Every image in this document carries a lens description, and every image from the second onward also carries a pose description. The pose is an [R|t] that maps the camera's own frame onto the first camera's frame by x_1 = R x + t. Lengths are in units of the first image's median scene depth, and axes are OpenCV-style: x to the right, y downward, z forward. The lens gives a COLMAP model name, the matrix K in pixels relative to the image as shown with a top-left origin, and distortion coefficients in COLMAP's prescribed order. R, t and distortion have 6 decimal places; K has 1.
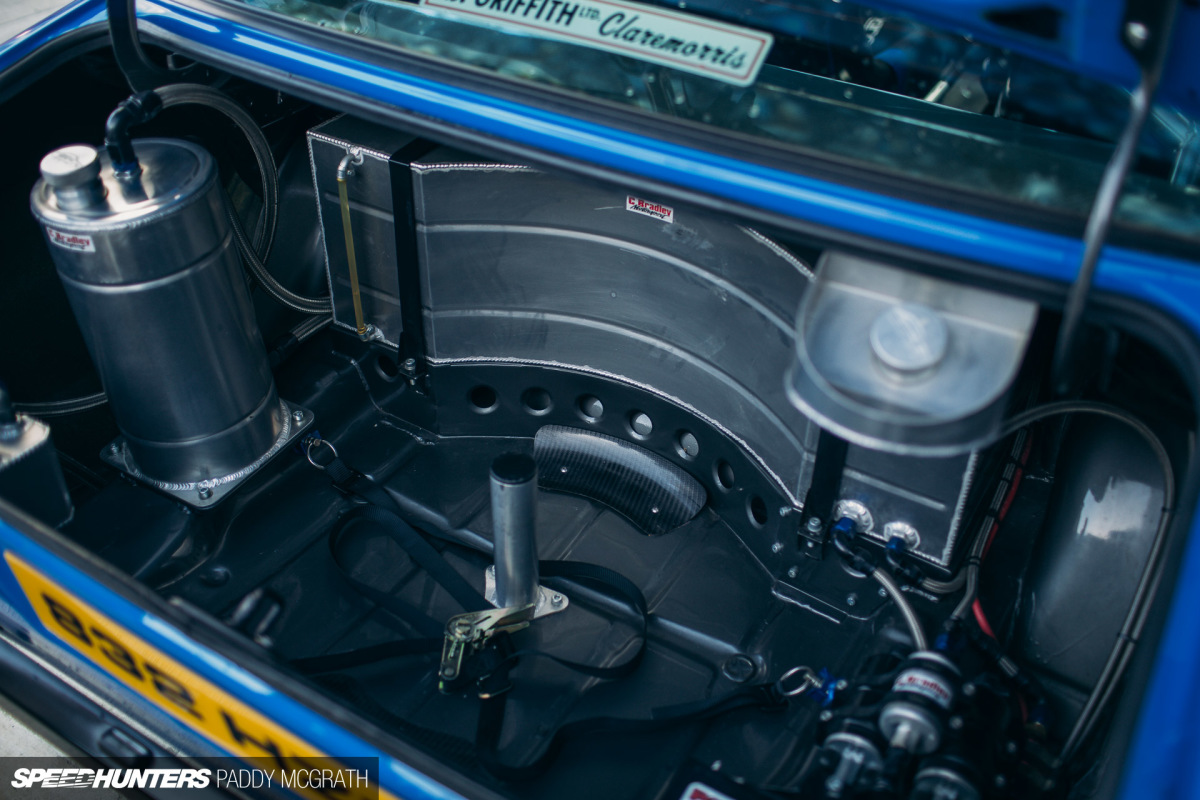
lens RADIAL K [[1177.6, 0, 597.5], [0, 1177.6, 387.0], [0, 0, 1]] dist [-0.087865, 0.140202]
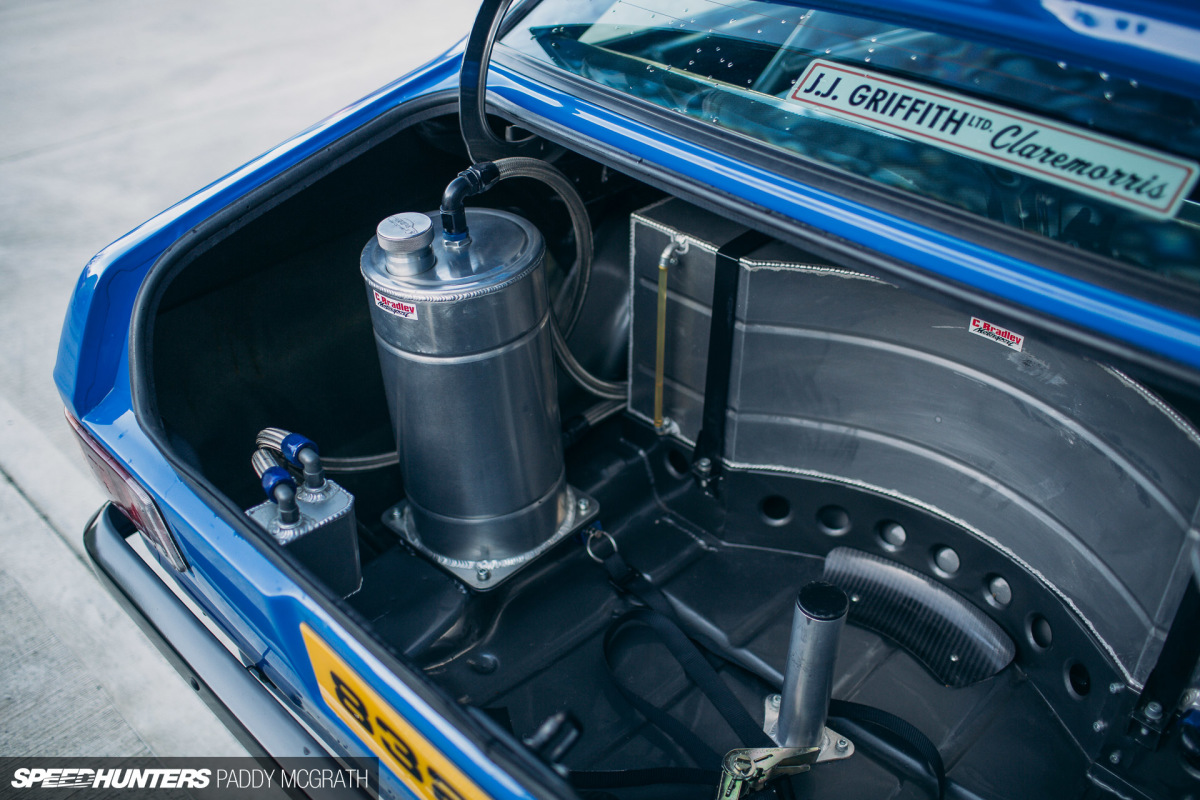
lens RADIAL K [[1177.6, 0, 597.5], [0, 1177.6, 387.0], [0, 0, 1]] dist [-0.087865, 0.140202]
pose [[0.976127, 0.112464, -0.185815, -0.082339], [-0.123264, 0.991232, -0.047590, -0.028263], [0.178833, 0.069358, 0.981432, 0.054850]]
